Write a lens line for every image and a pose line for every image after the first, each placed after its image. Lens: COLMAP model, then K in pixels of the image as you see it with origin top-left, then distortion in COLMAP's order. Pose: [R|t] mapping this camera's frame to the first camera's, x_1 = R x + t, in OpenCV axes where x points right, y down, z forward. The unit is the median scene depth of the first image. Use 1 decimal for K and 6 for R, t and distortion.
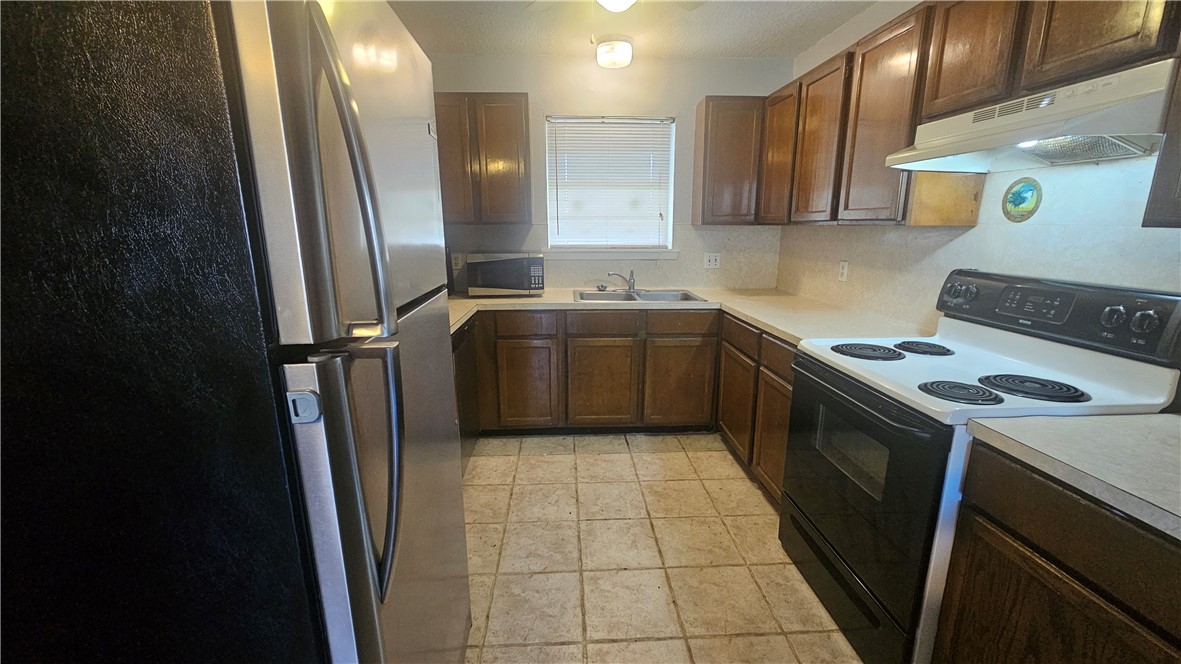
lens RADIAL K [[481.8, 0, 593.3], [0, 481.8, 331.0], [0, 0, 1]] dist [-0.001790, -0.000808]
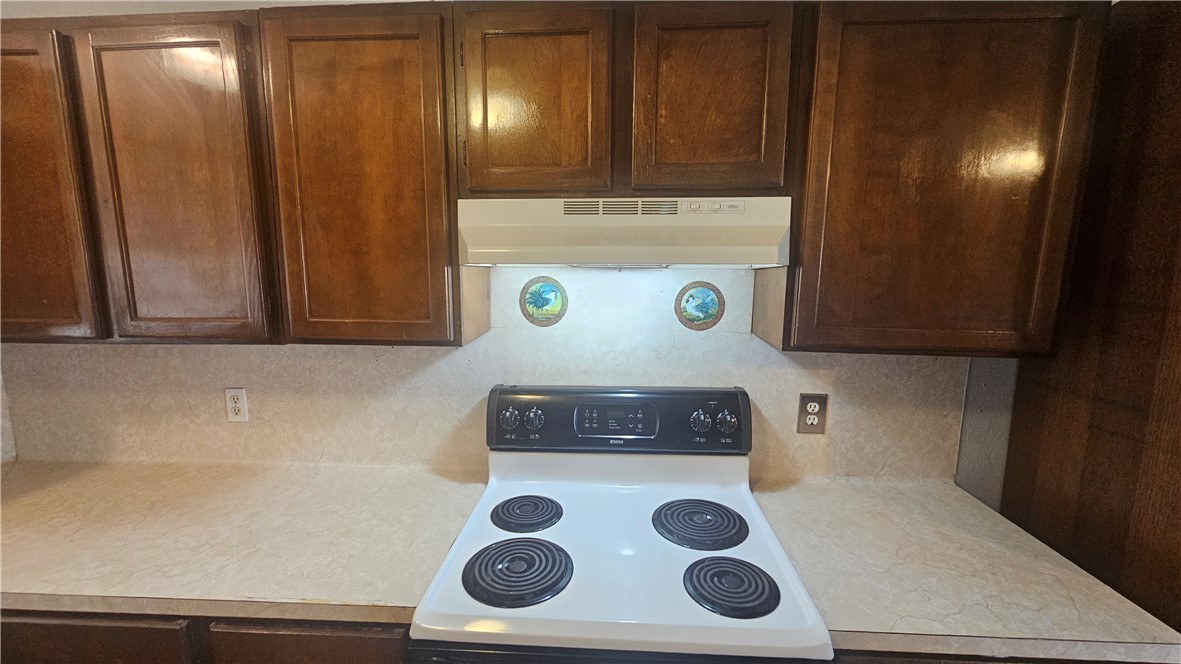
lens RADIAL K [[481.8, 0, 590.7], [0, 481.8, 335.0], [0, 0, 1]] dist [-0.001790, -0.000808]
pose [[0.135696, -0.152240, 0.978984, 0.024887], [0.215588, 0.968983, 0.120802, -0.170433], [-0.967010, 0.194665, 0.164308, 0.446593]]
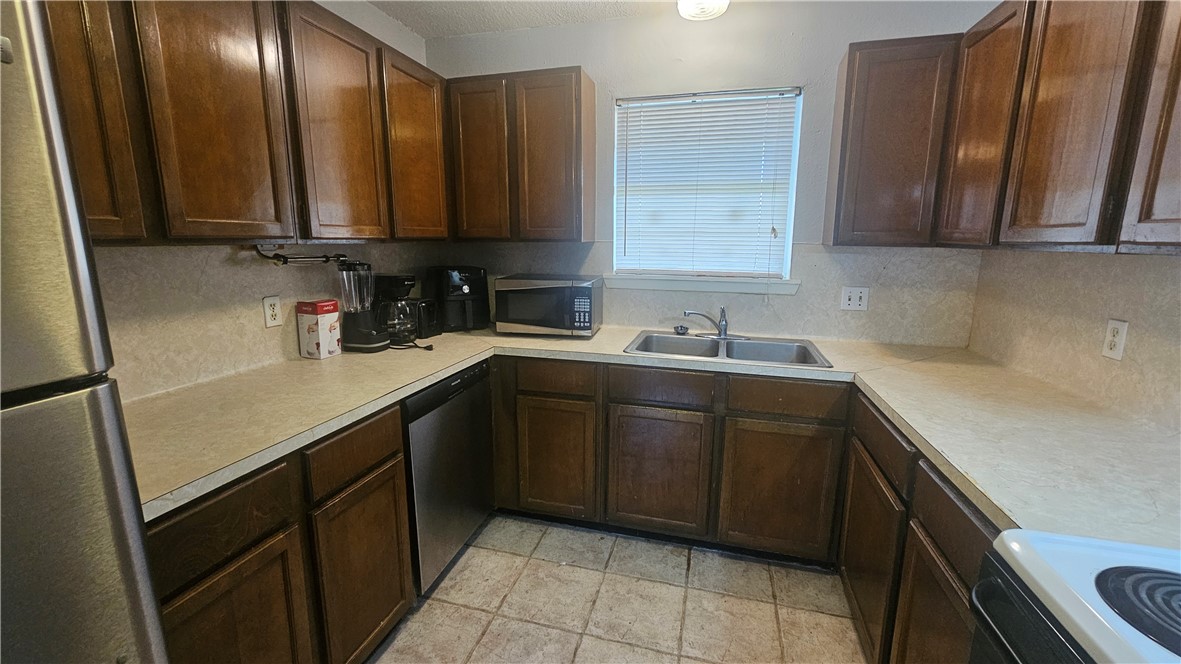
lens RADIAL K [[481.8, 0, 593.0], [0, 481.8, 328.7], [0, 0, 1]] dist [-0.001790, -0.000808]
pose [[0.948898, 0.065698, -0.308669, 0.134202], [-0.075797, 0.996906, -0.020826, -0.076572], [0.306345, 0.043158, 0.950942, 0.312389]]
